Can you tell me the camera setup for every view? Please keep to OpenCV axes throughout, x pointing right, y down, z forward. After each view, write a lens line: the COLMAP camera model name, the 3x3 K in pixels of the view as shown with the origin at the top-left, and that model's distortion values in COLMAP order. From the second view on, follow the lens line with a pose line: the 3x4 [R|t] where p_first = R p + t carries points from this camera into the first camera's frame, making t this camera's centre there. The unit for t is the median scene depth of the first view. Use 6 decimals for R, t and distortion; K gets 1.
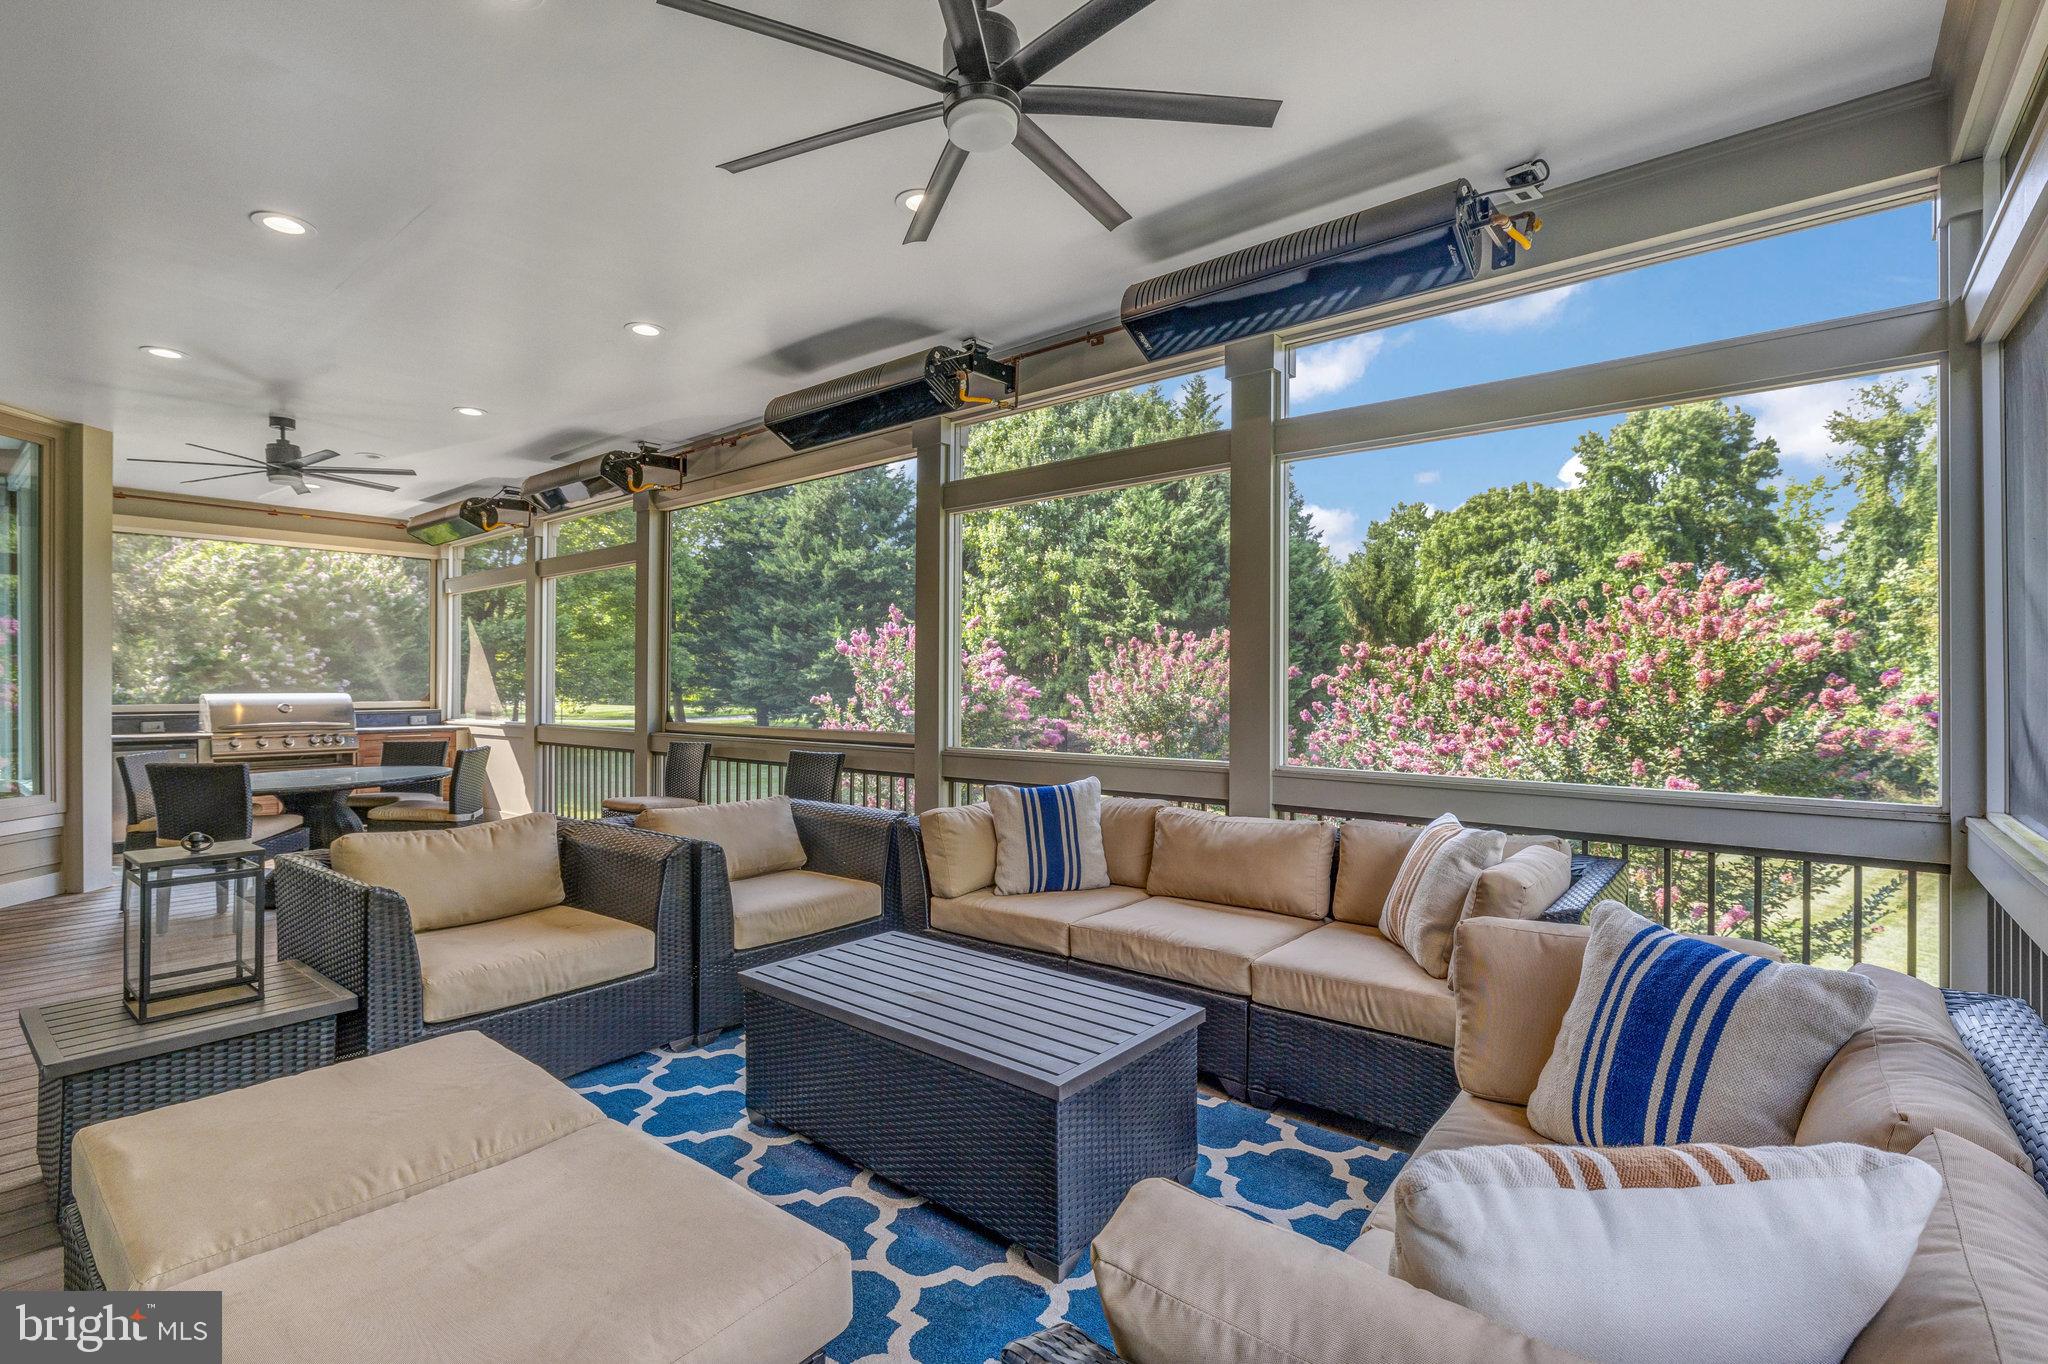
lens RADIAL K [[924.5, 0, 1024.0], [0, 924.5, 682.0], [0, 0, 1]] dist [-0.001091, 0.012907]
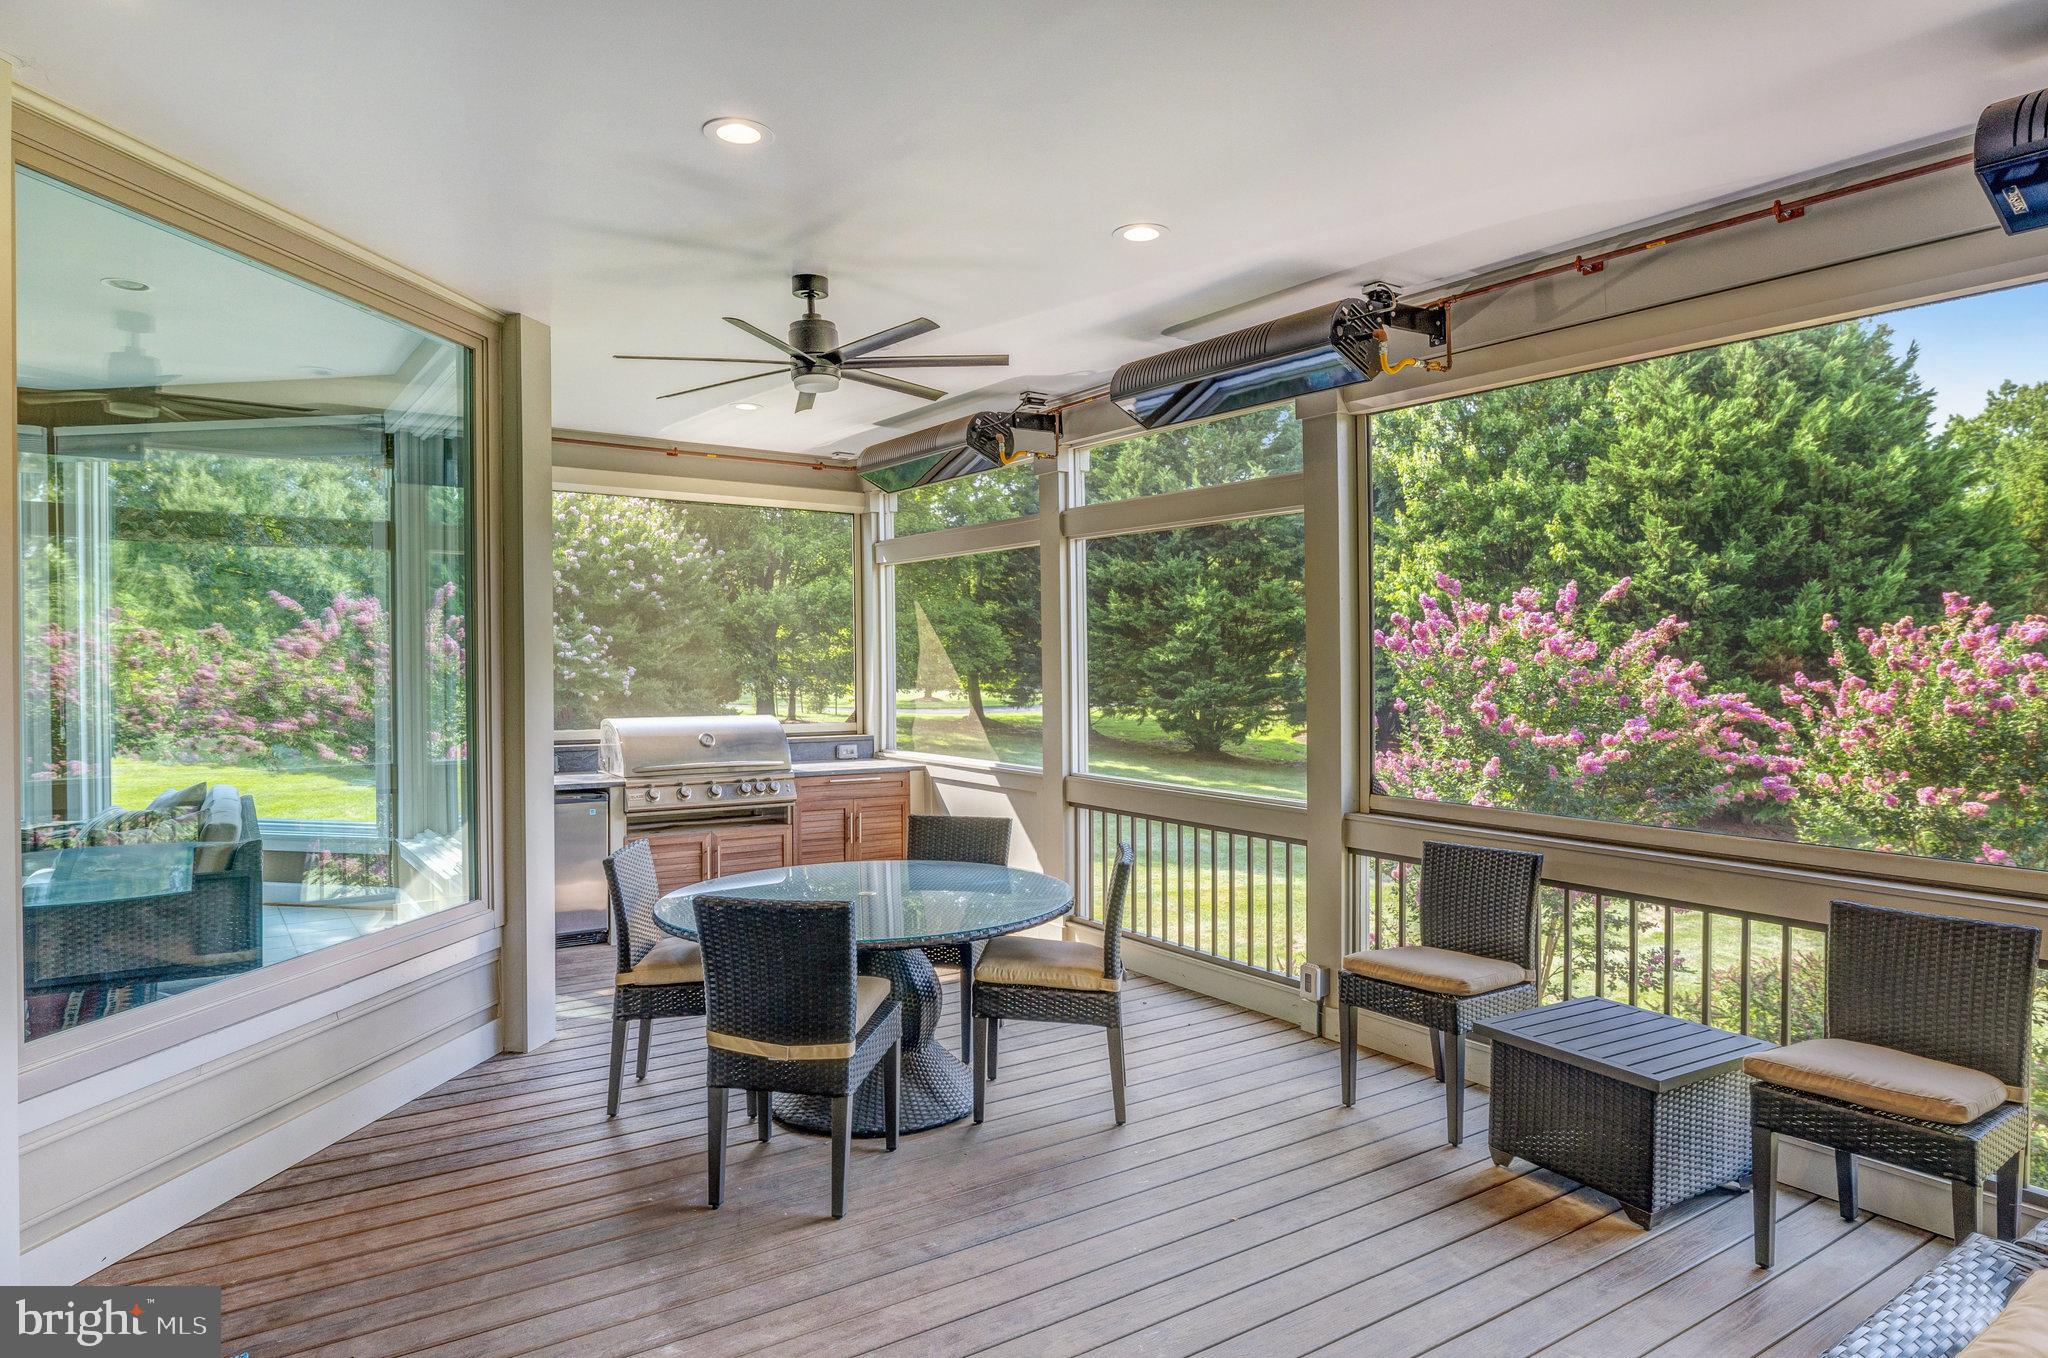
lens RADIAL K [[1121.1, 0, 1024.0], [0, 1121.1, 679.0], [0, 0, 1]] dist [0.003734, 0.000138]
pose [[0.974829, 0.004646, -0.222905, -0.171348], [0.001664, 0.999603, 0.028113, -0.017605], [0.222947, -0.027776, 0.974435, 0.114016]]
